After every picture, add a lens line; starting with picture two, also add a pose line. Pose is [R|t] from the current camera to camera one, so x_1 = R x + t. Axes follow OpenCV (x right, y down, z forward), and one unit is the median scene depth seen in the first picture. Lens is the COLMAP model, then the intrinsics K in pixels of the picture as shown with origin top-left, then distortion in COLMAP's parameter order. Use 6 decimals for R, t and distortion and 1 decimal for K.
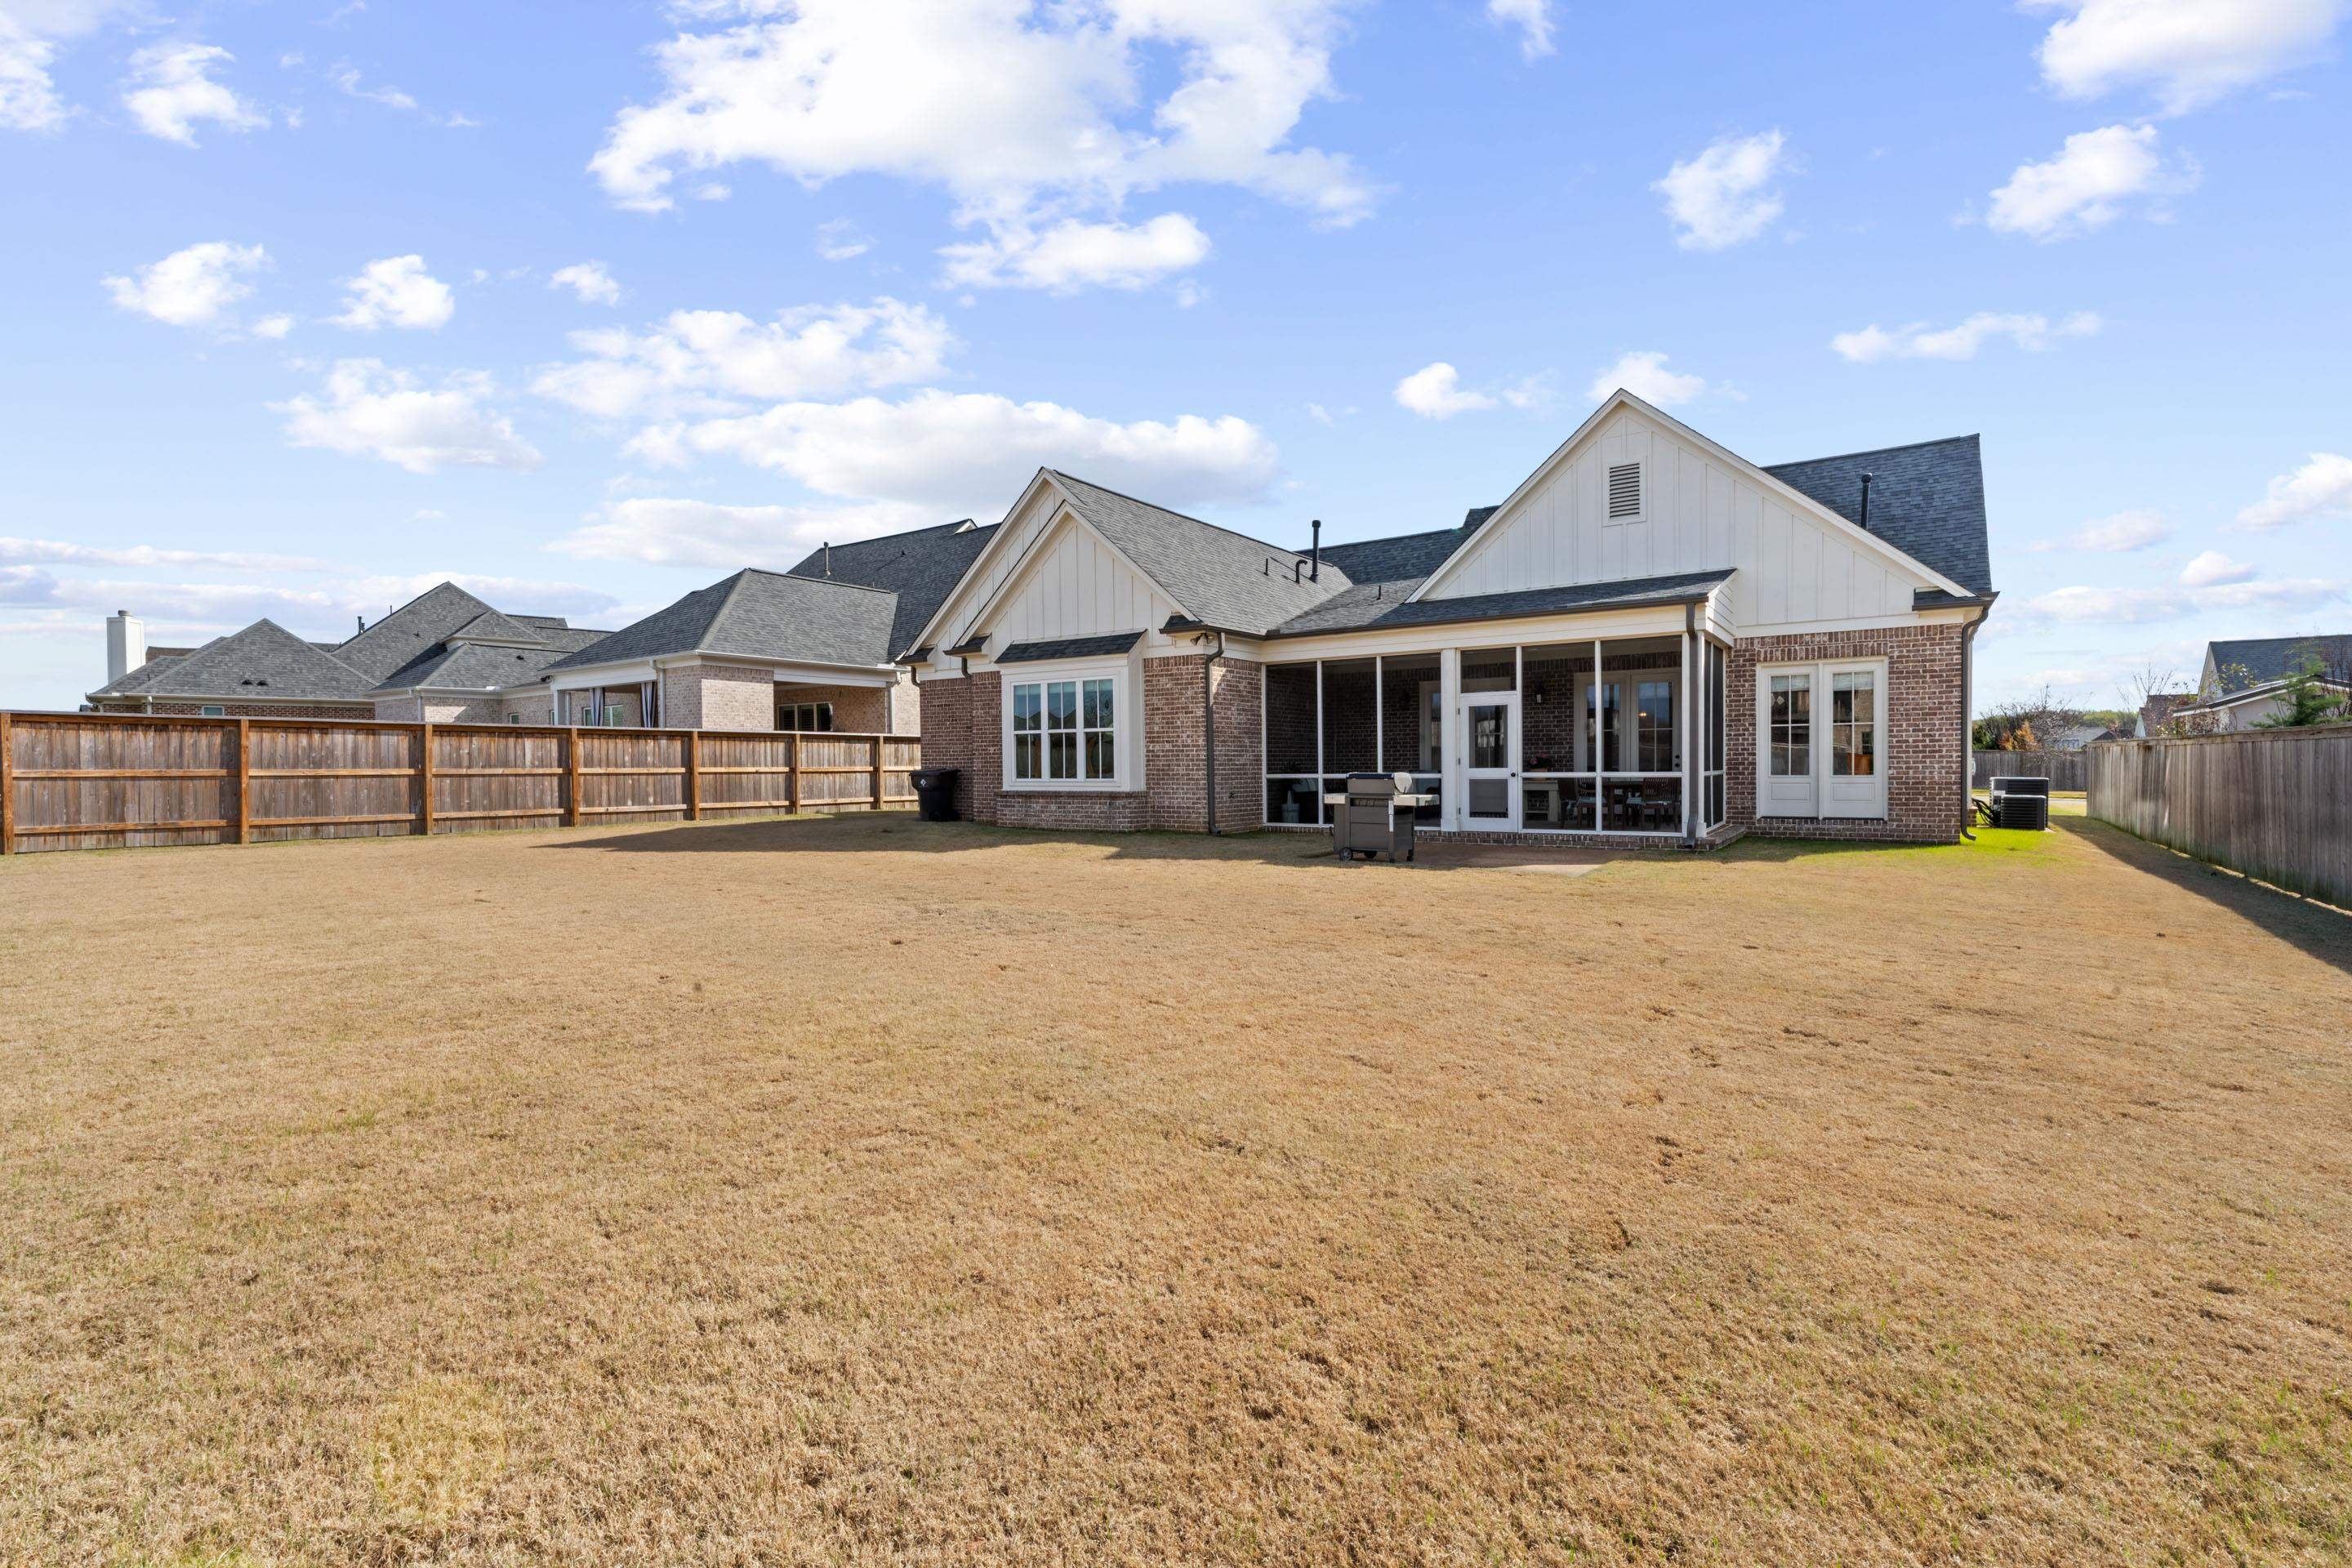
lens RADIAL K [[1072.0, 0, 1169.2], [0, 1072.0, 776.4], [0, 0, 1]] dist [-0.001517, -0.000093]
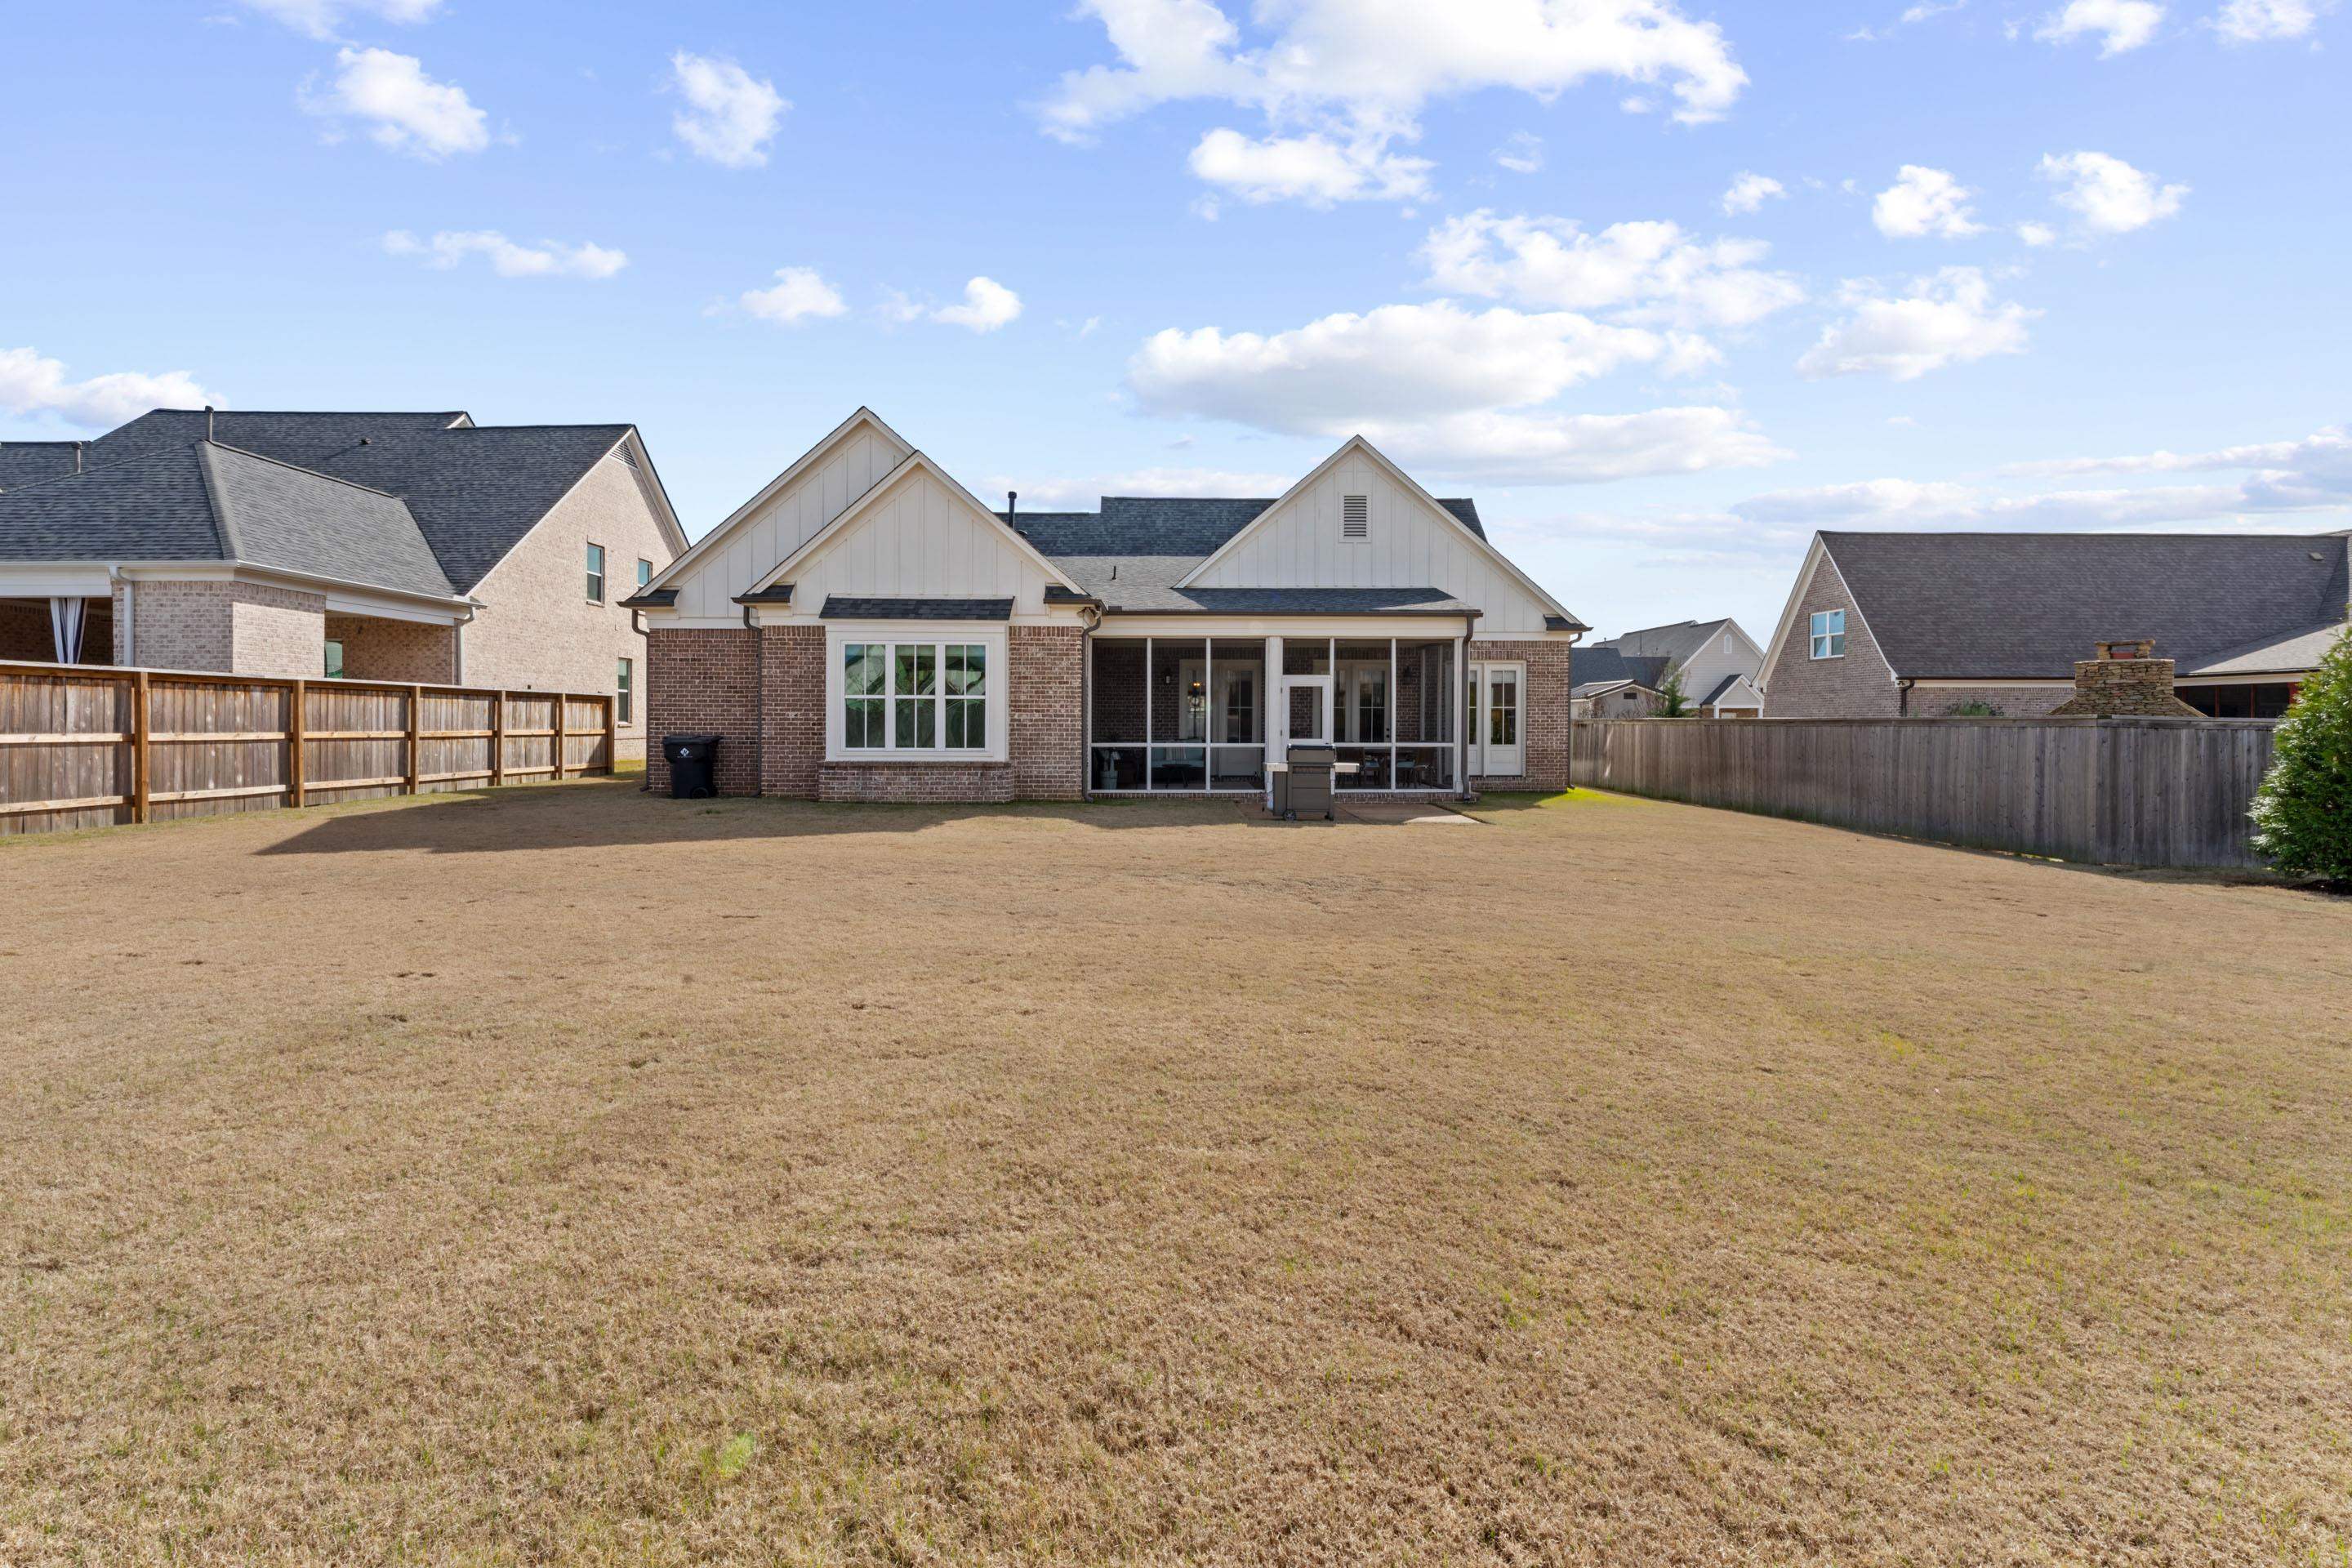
lens RADIAL K [[1072.0, 0, 1182.2], [0, 1072.0, 722.6], [0, 0, 1]] dist [-0.001517, -0.000093]
pose [[0.804909, 0.011157, 0.593293, -0.461038], [-0.003726, 0.999899, -0.013749, -0.007936], [-0.593386, 0.008856, 0.804869, 0.112008]]
